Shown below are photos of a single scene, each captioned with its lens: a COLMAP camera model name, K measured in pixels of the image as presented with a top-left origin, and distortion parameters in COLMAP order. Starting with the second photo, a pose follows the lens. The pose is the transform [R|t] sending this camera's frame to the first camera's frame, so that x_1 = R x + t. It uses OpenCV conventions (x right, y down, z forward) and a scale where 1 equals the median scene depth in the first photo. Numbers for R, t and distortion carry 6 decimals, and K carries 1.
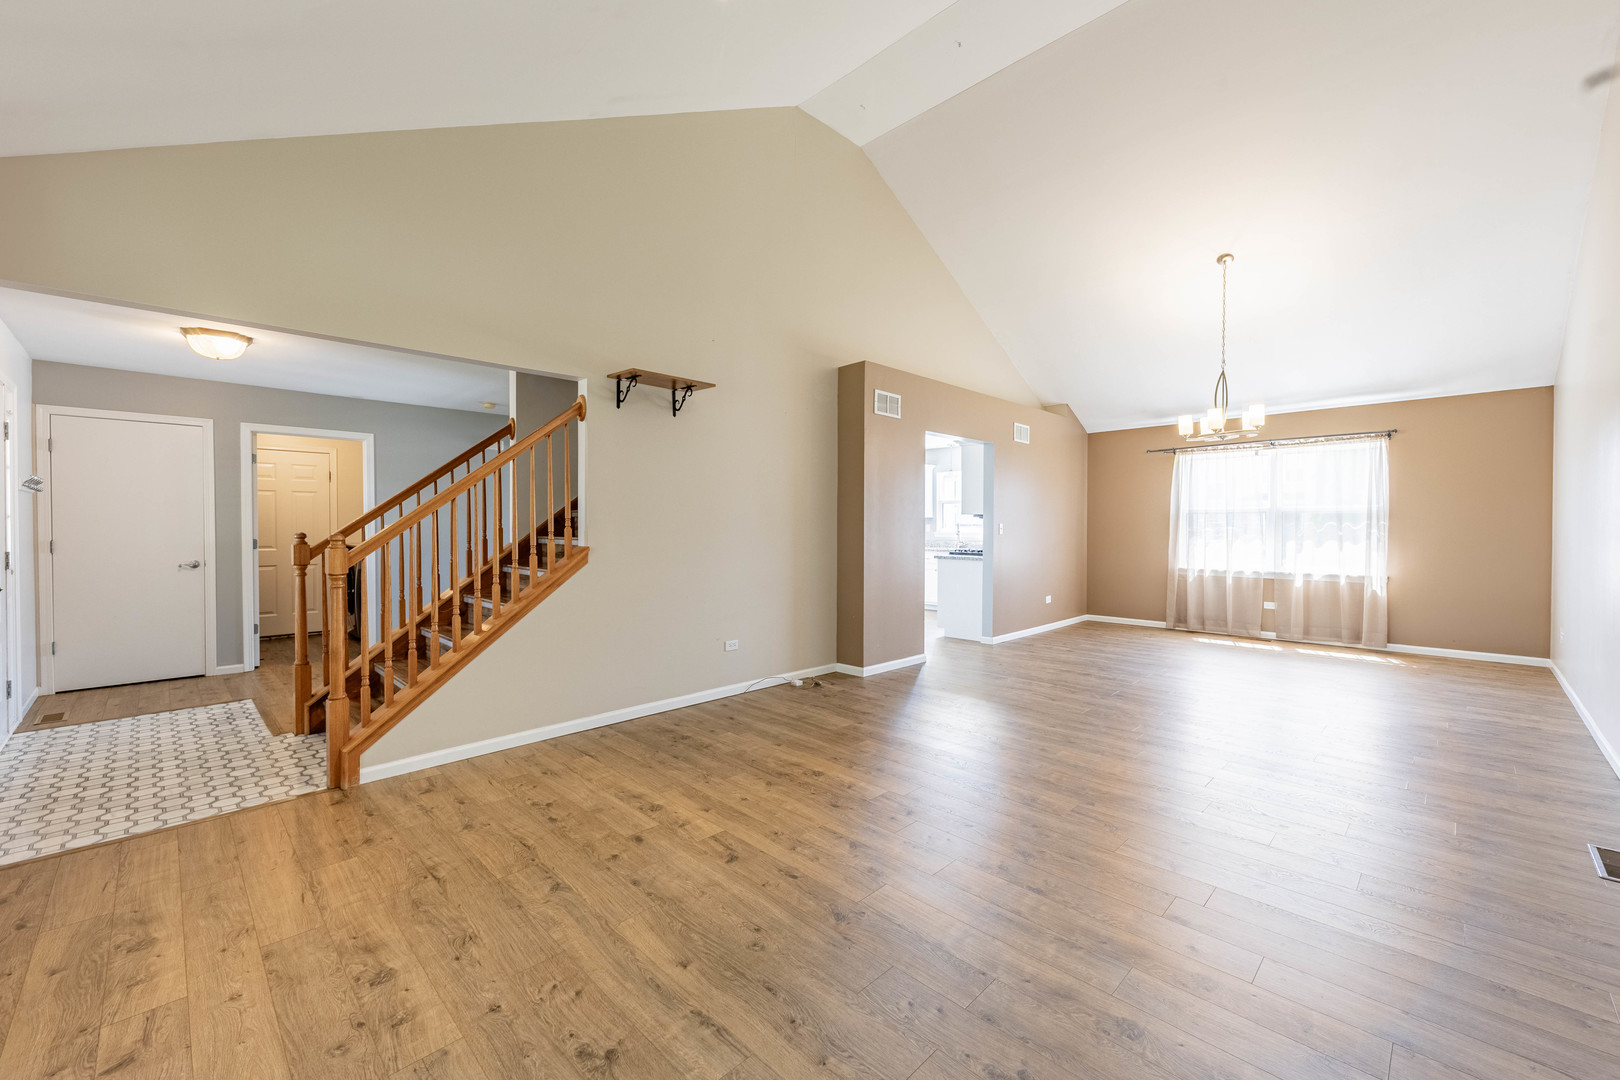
lens RADIAL K [[649.5, 0, 805.5], [0, 649.5, 507.4], [0, 0, 1]] dist [0.002233, -0.000075]
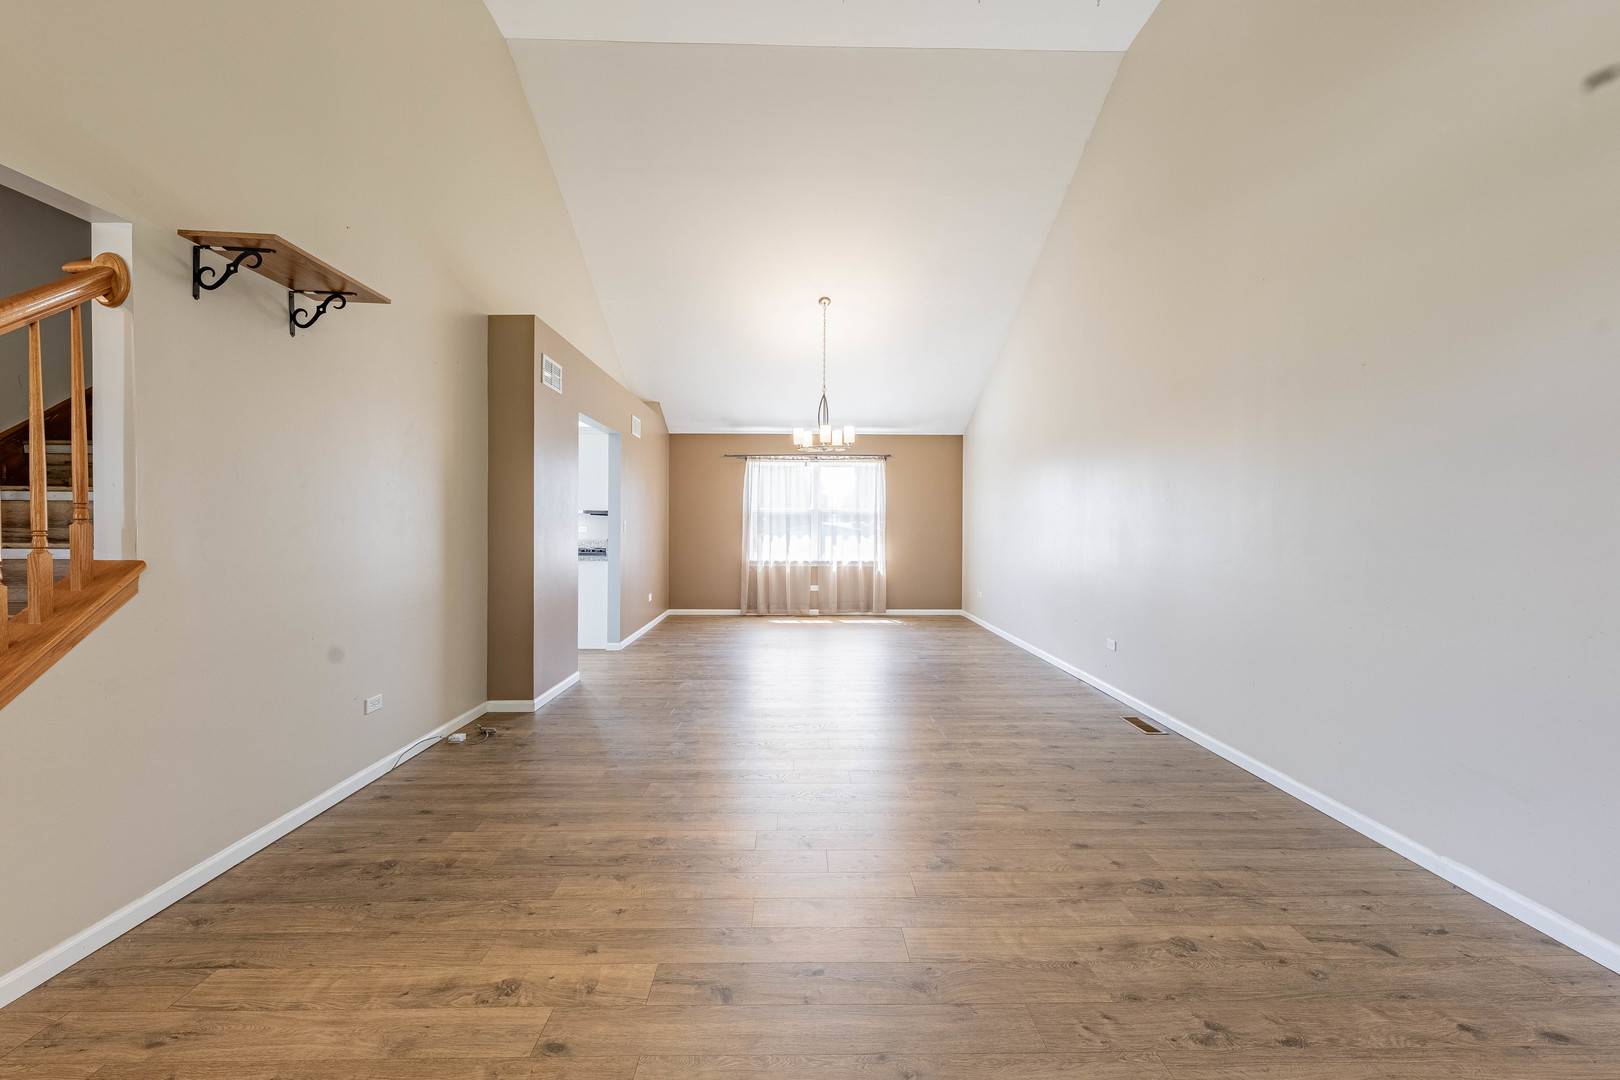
lens RADIAL K [[650.3, 0, 811.4], [0, 650.3, 511.7], [0, 0, 1]] dist [0.010690, -0.003986]
pose [[0.688498, 0.016934, 0.725041, -0.234708], [-0.024066, 0.999710, -0.000497, 0.007397], [-0.724839, -0.017106, 0.688706, 0.187512]]
